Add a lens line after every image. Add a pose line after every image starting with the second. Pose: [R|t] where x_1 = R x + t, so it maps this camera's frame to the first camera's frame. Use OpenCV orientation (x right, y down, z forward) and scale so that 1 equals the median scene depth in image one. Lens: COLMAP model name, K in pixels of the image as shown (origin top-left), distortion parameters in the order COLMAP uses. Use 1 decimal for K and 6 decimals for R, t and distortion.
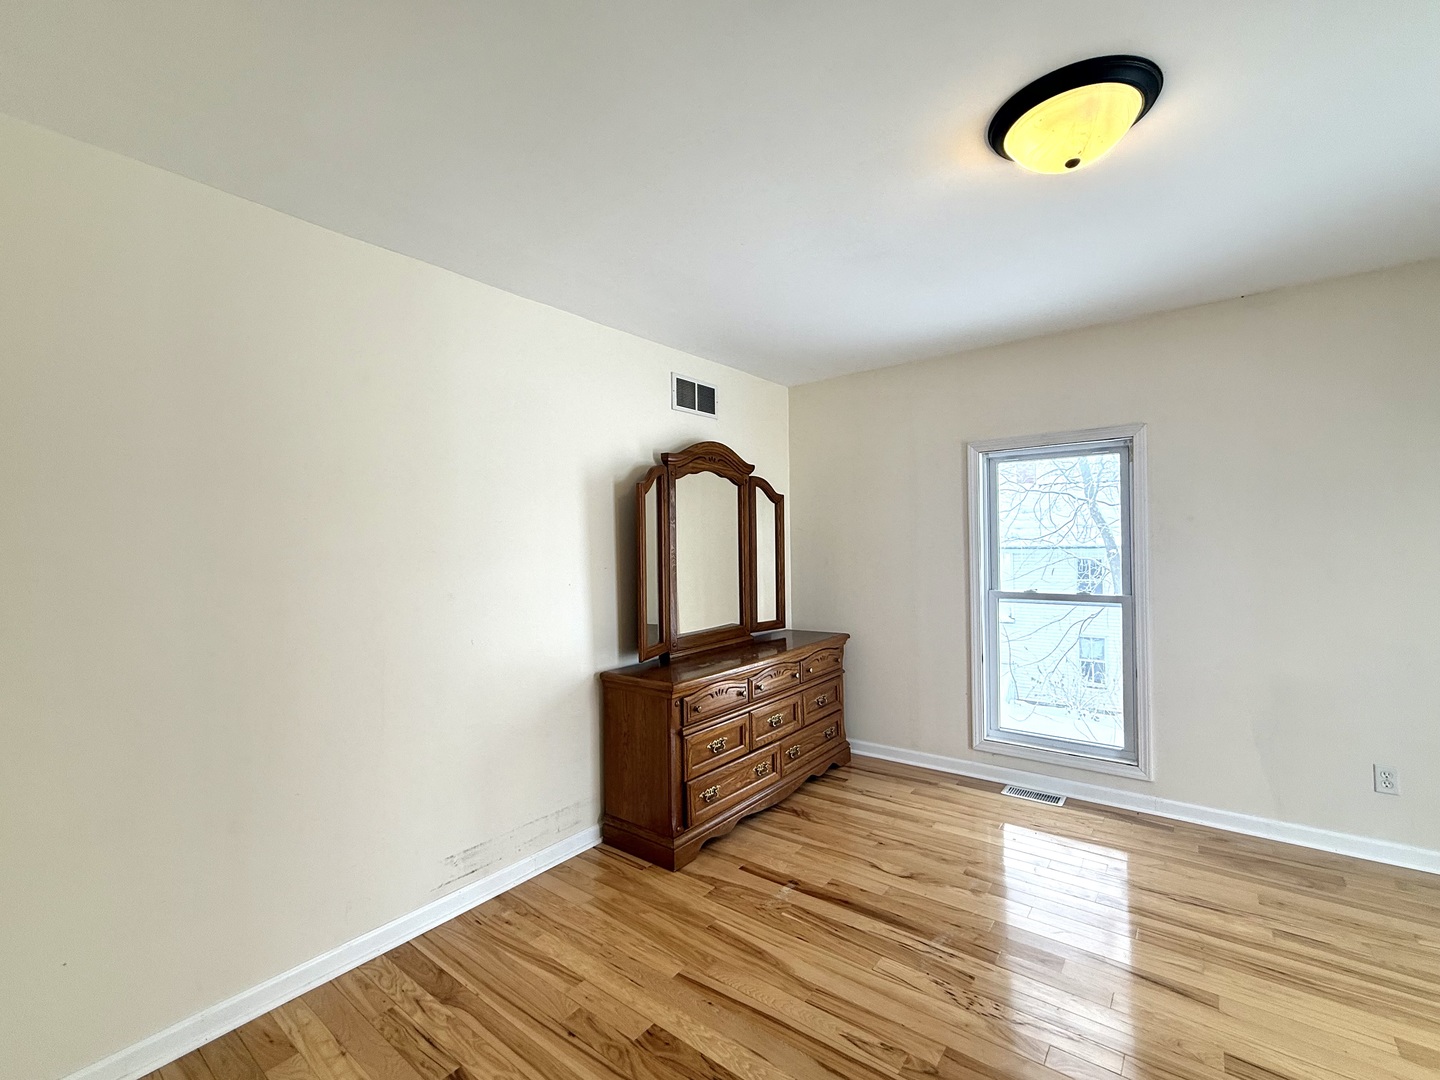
lens RADIAL K [[631.4, 0, 721.5], [0, 631.4, 537.2], [0, 0, 1]] dist [0.001859, 0.000256]
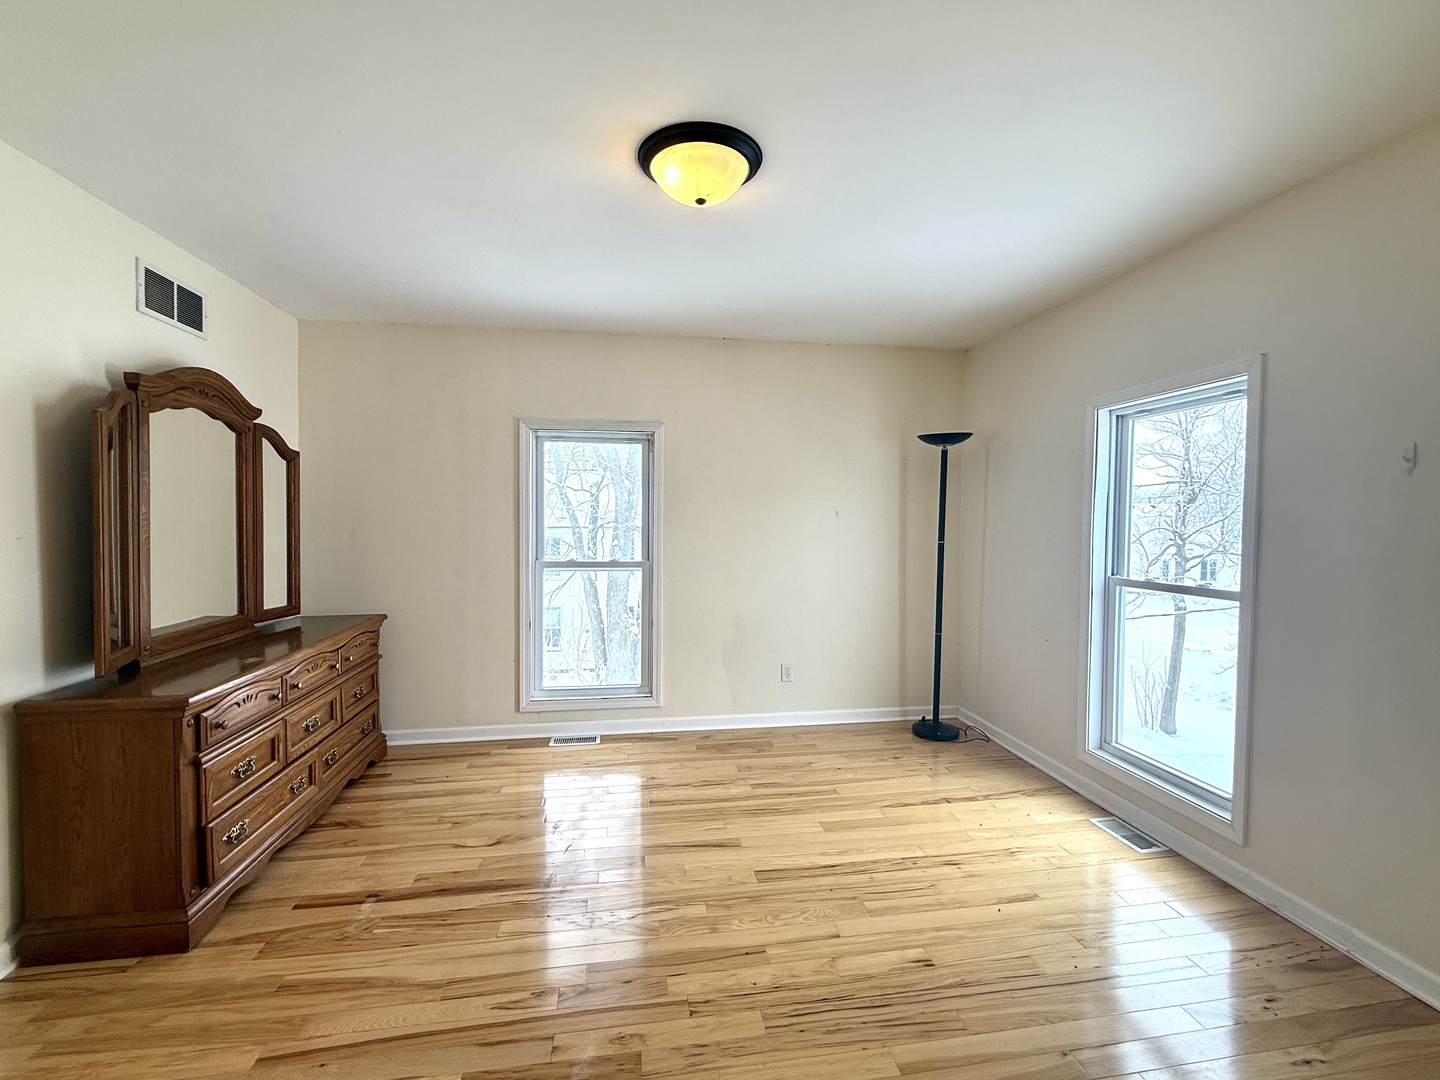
lens RADIAL K [[631.4, 0, 721.5], [0, 631.4, 537.2], [0, 0, 1]] dist [0.001859, 0.000256]
pose [[0.685085, 0.000930, 0.728462, -0.153771], [-0.023312, 0.999515, 0.020647, 0.017482], [-0.728090, -0.031127, 0.684774, 0.052621]]
